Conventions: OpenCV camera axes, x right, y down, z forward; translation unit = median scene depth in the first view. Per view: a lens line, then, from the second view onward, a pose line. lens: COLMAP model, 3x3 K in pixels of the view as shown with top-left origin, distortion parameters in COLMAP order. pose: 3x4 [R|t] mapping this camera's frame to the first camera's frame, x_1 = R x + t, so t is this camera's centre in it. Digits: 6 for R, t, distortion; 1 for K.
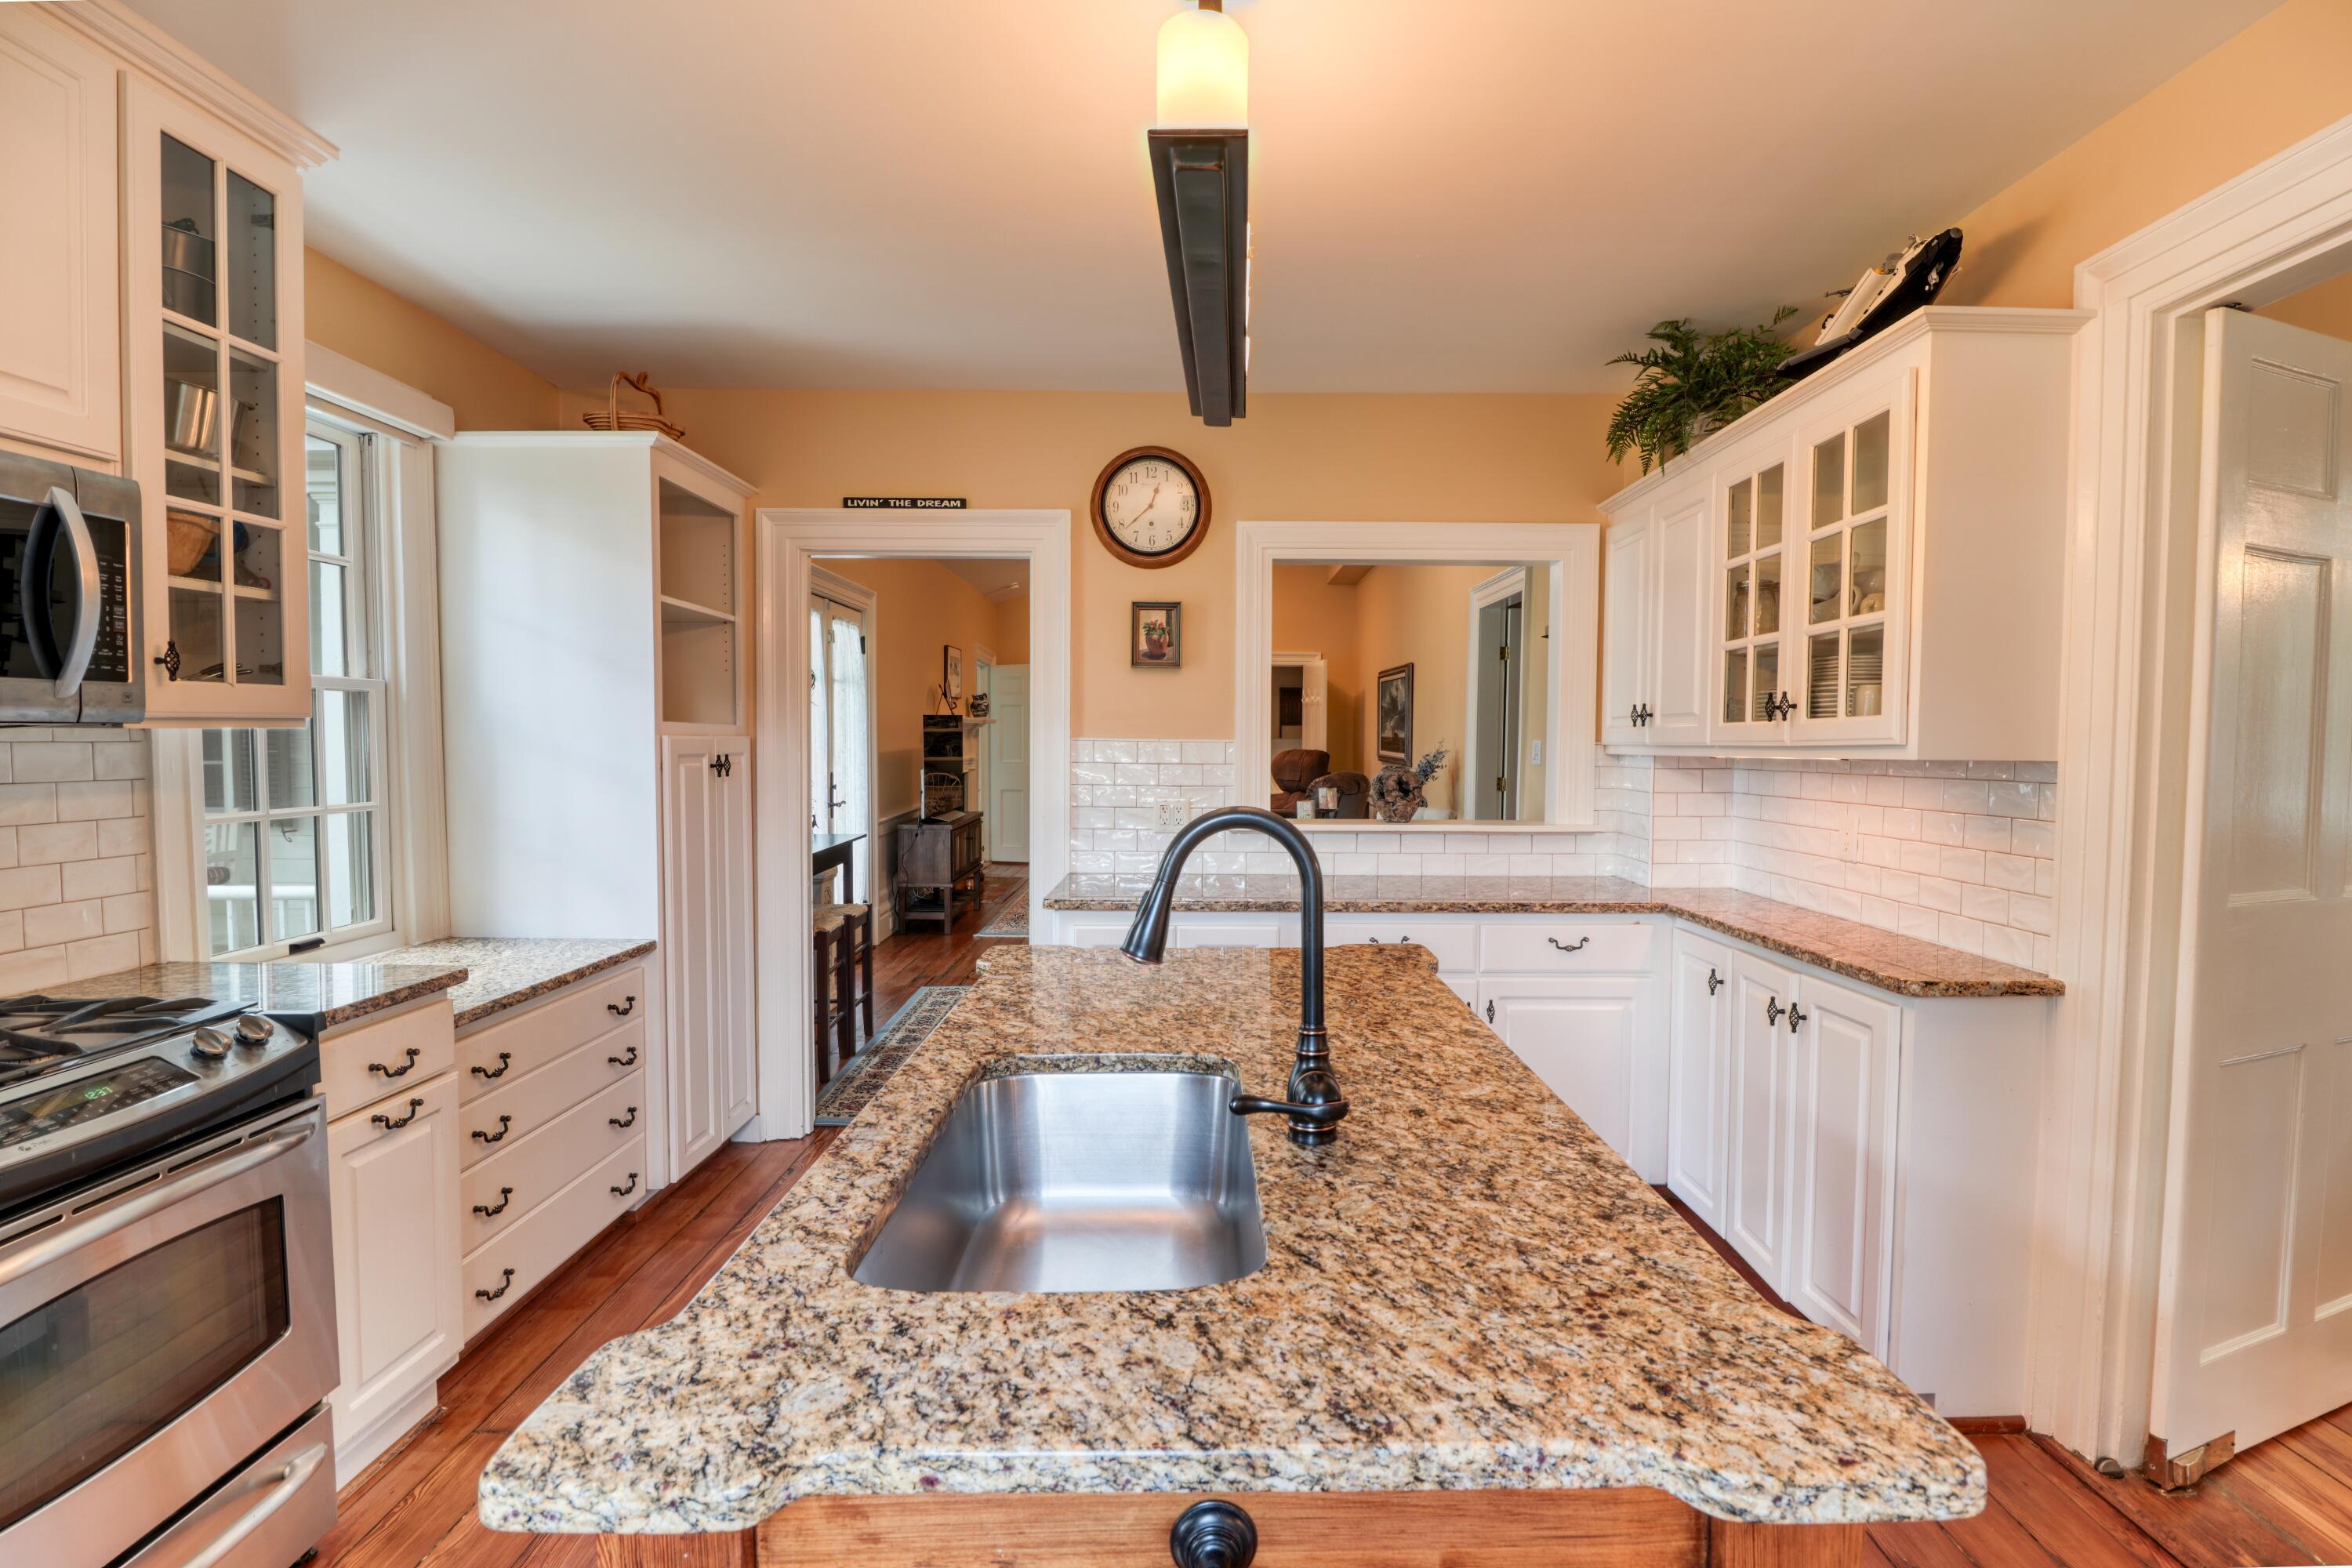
lens RADIAL K [[1123.9, 0, 1194.5], [0, 1123.9, 785.7], [0, 0, 1]] dist [0.000127, -0.013378]
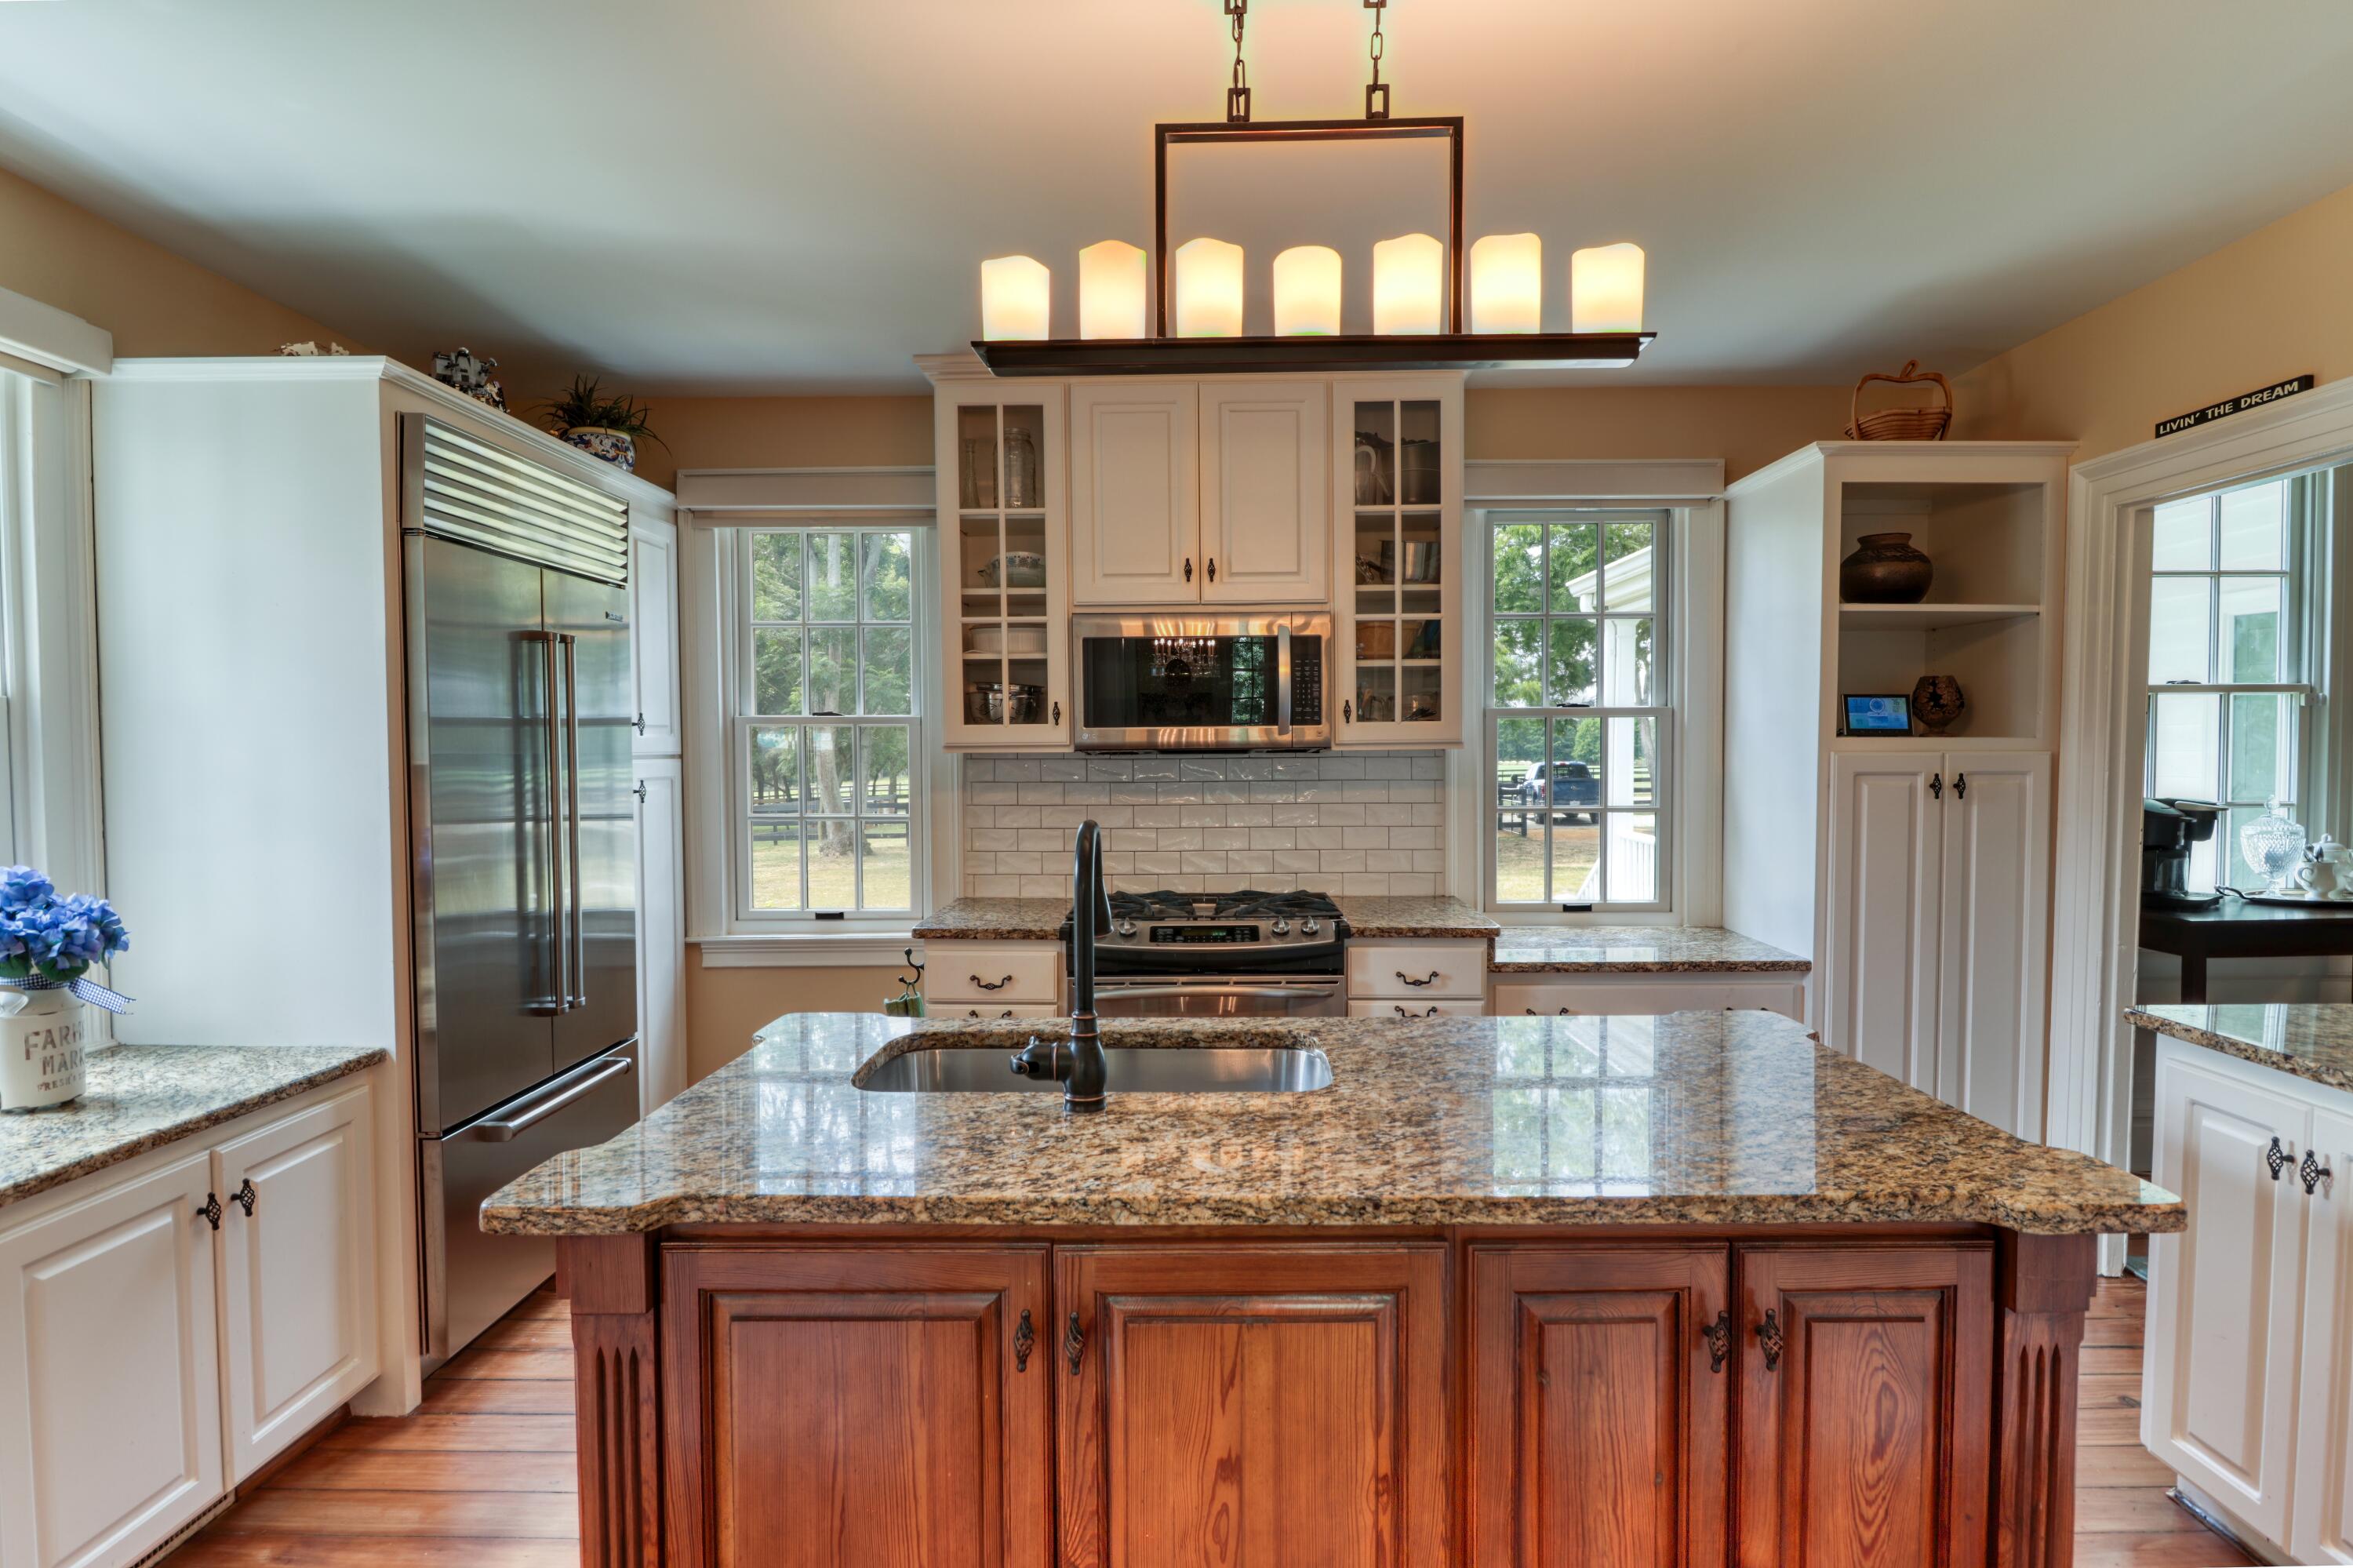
lens RADIAL K [[1192.5, 0, 1191.3], [0, 1192.5, 788.8], [0, 0, 1]] dist [0.004607, -0.012955]
pose [[-0.011837, 0.033430, -0.999371, 0.919530], [-0.038439, 0.998687, 0.033862, -0.044592], [0.999191, 0.038815, -0.010537, 0.766040]]
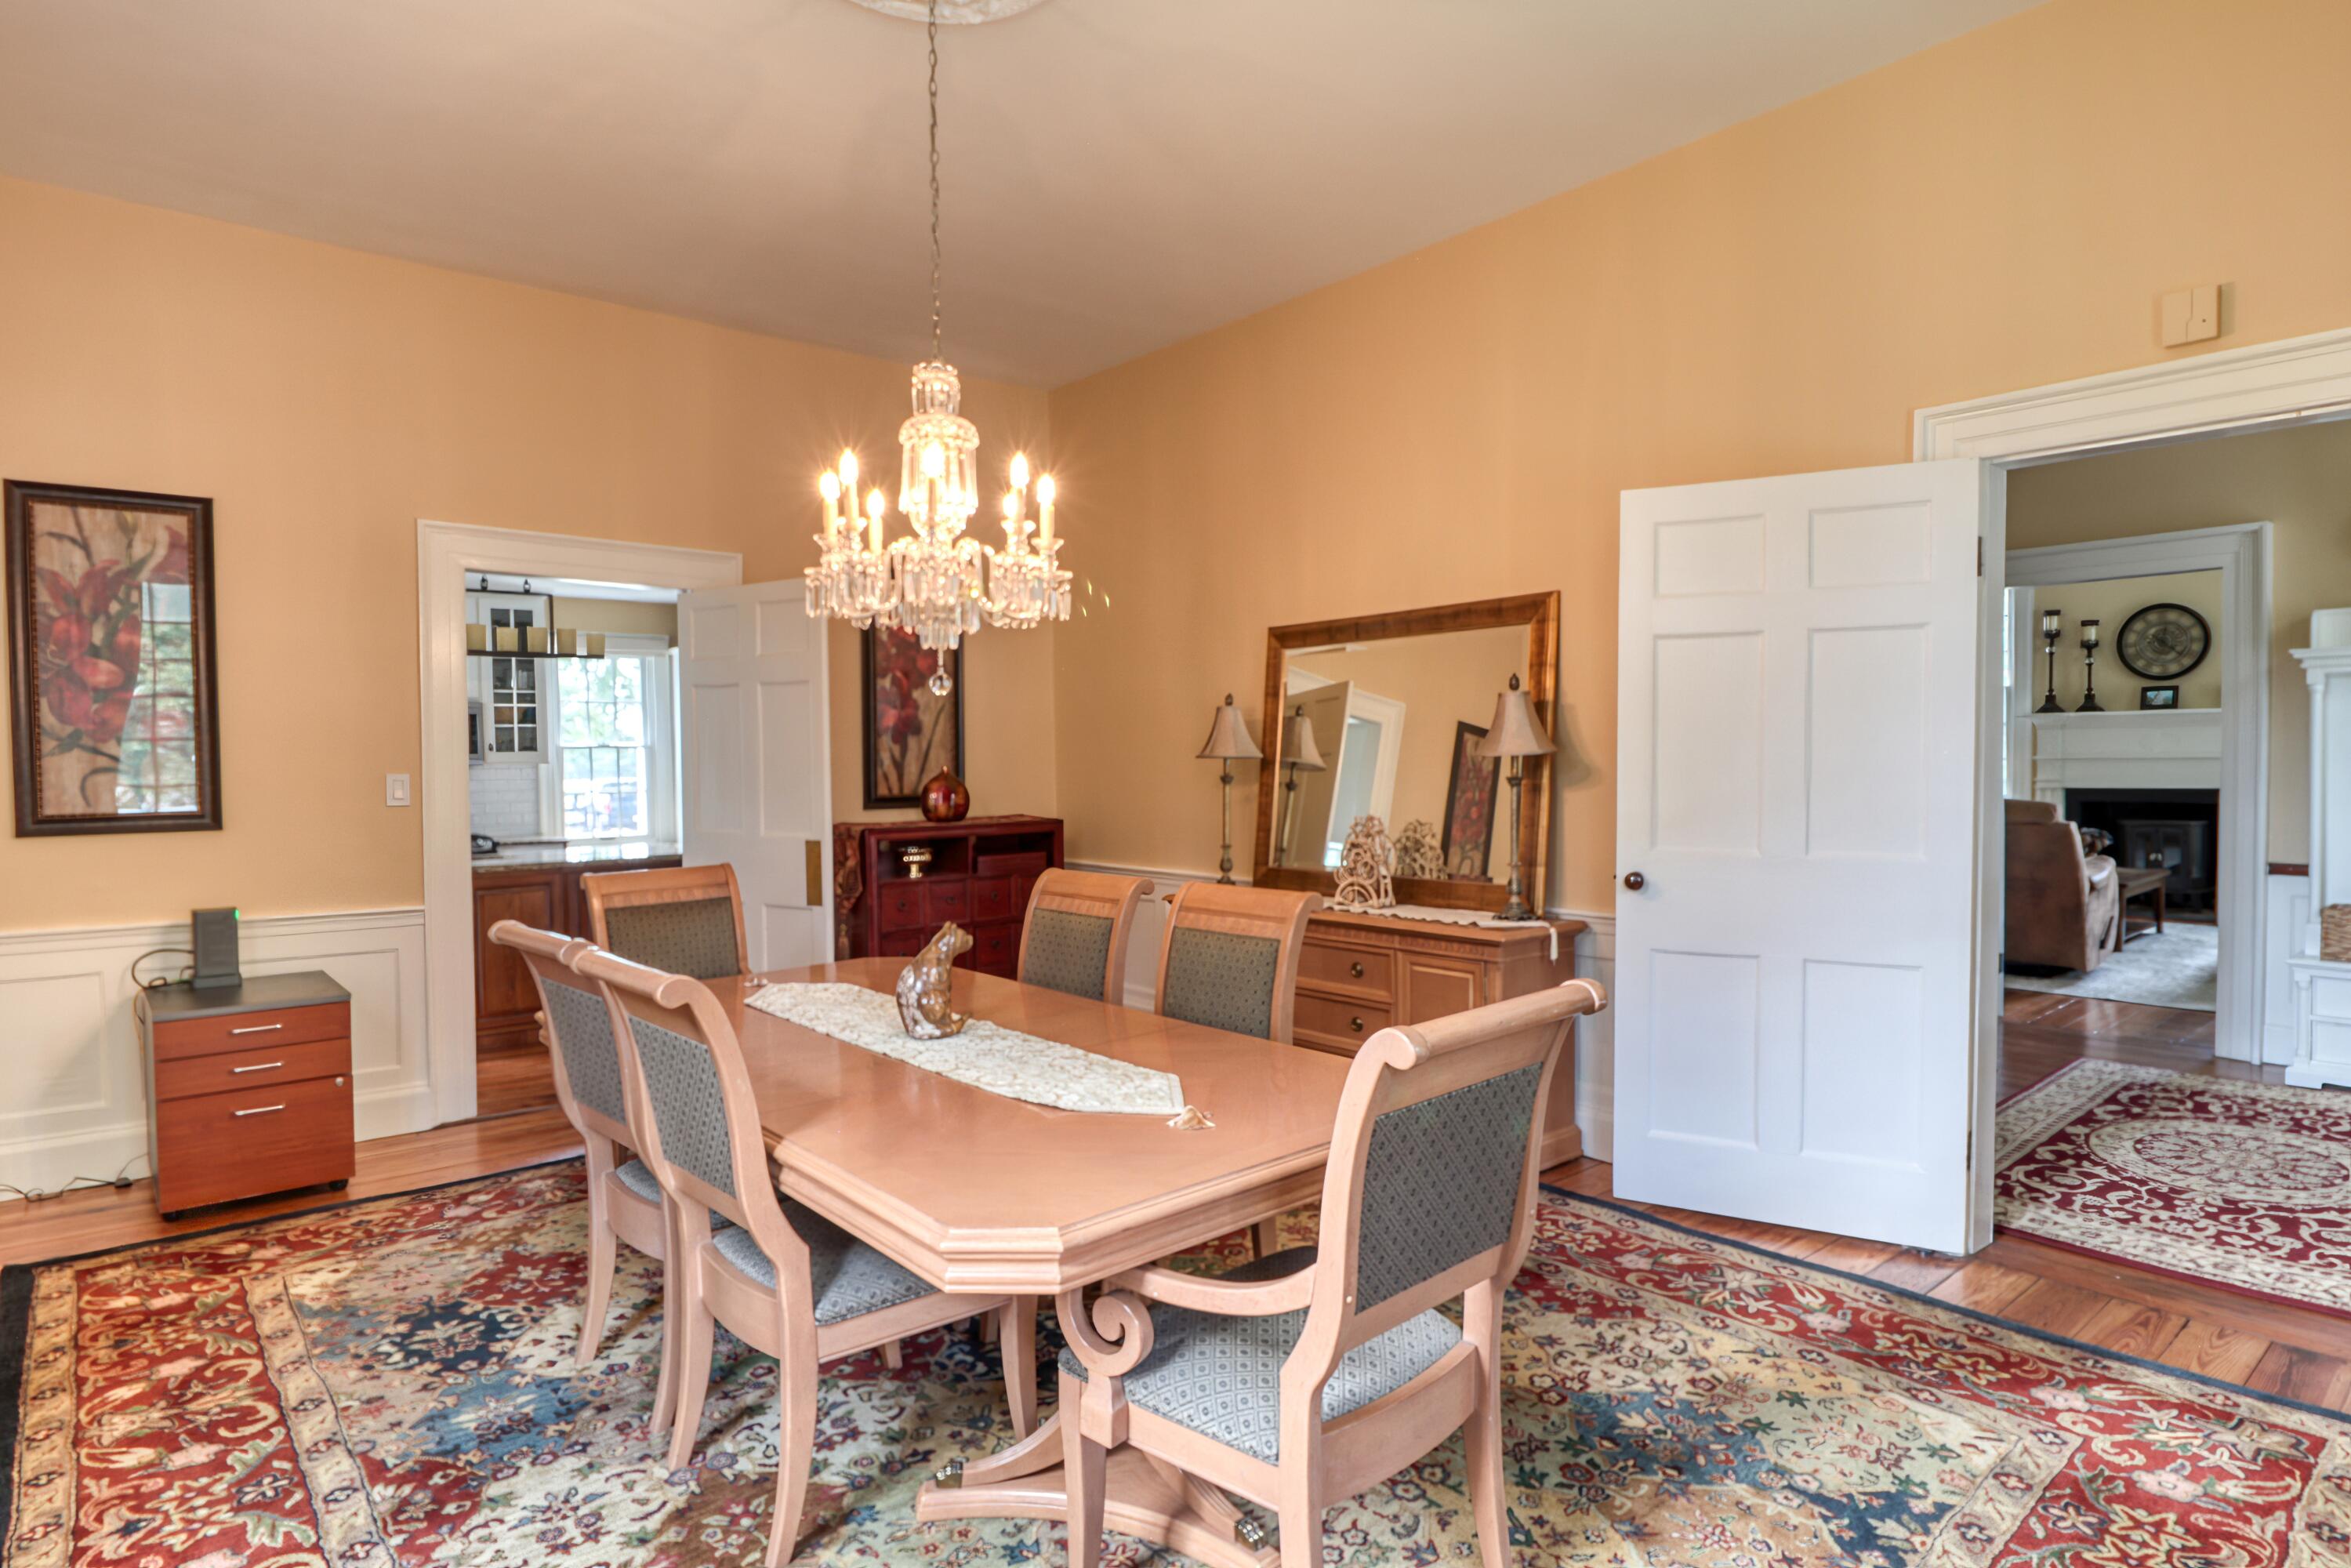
lens RADIAL K [[1241.5, 0, 1175.5], [0, 1241.5, 784.0], [0, 0, 1]] dist [0.000399, 0.000015]
pose [[0.653078, 0.011954, -0.757196, 3.745327], [-0.020872, 0.999780, -0.002219, -0.026699], [0.757003, 0.017253, 0.653184, 0.001068]]
